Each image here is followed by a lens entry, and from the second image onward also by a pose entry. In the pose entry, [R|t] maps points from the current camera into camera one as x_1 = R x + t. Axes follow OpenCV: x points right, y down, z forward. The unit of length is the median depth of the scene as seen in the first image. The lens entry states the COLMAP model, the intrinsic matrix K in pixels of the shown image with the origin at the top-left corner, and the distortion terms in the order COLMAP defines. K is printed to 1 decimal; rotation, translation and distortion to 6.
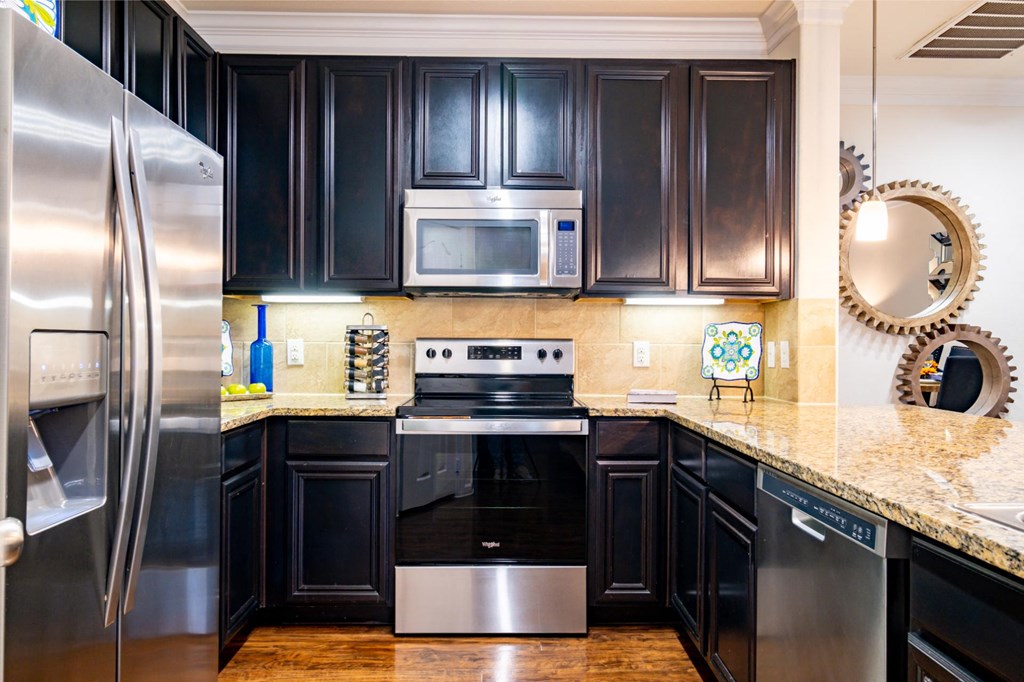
lens RADIAL K [[704.0, 0, 510.3], [0, 704.0, 340.7], [0, 0, 1]] dist [-0.050142, 0.009506]
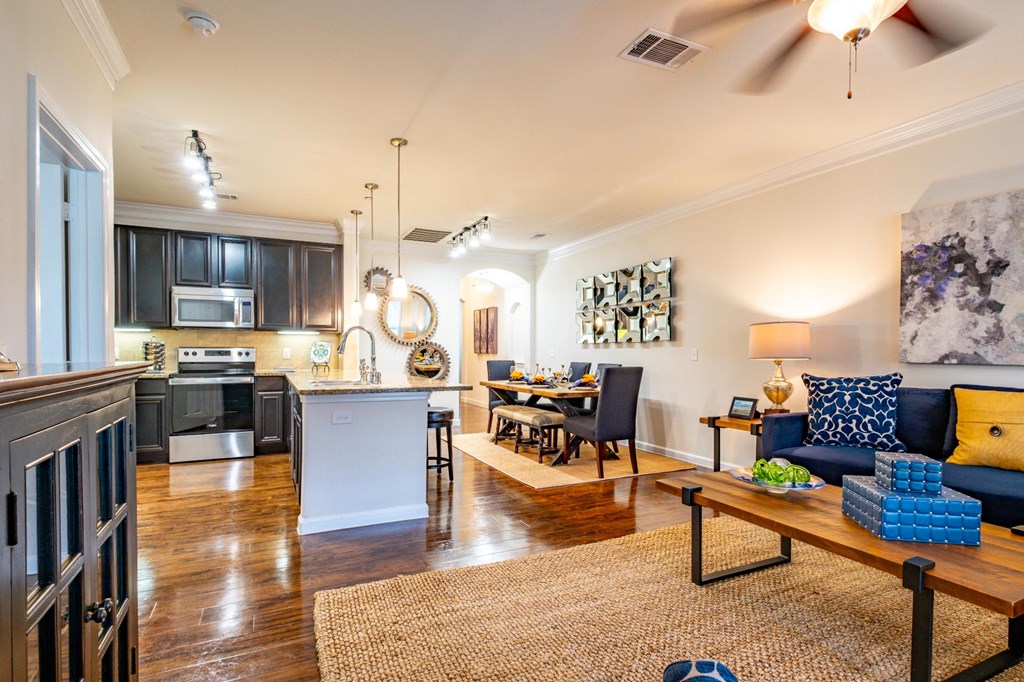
lens RADIAL K [[503.4, 0, 515.7], [0, 503.4, 357.5], [0, 0, 1]] dist [-0.002763, -0.000363]
pose [[0.902391, -0.008150, 0.430840, 0.163385], [0.000231, 0.999830, 0.018428, 0.000572], [-0.430917, -0.016530, 0.902240, -1.034474]]
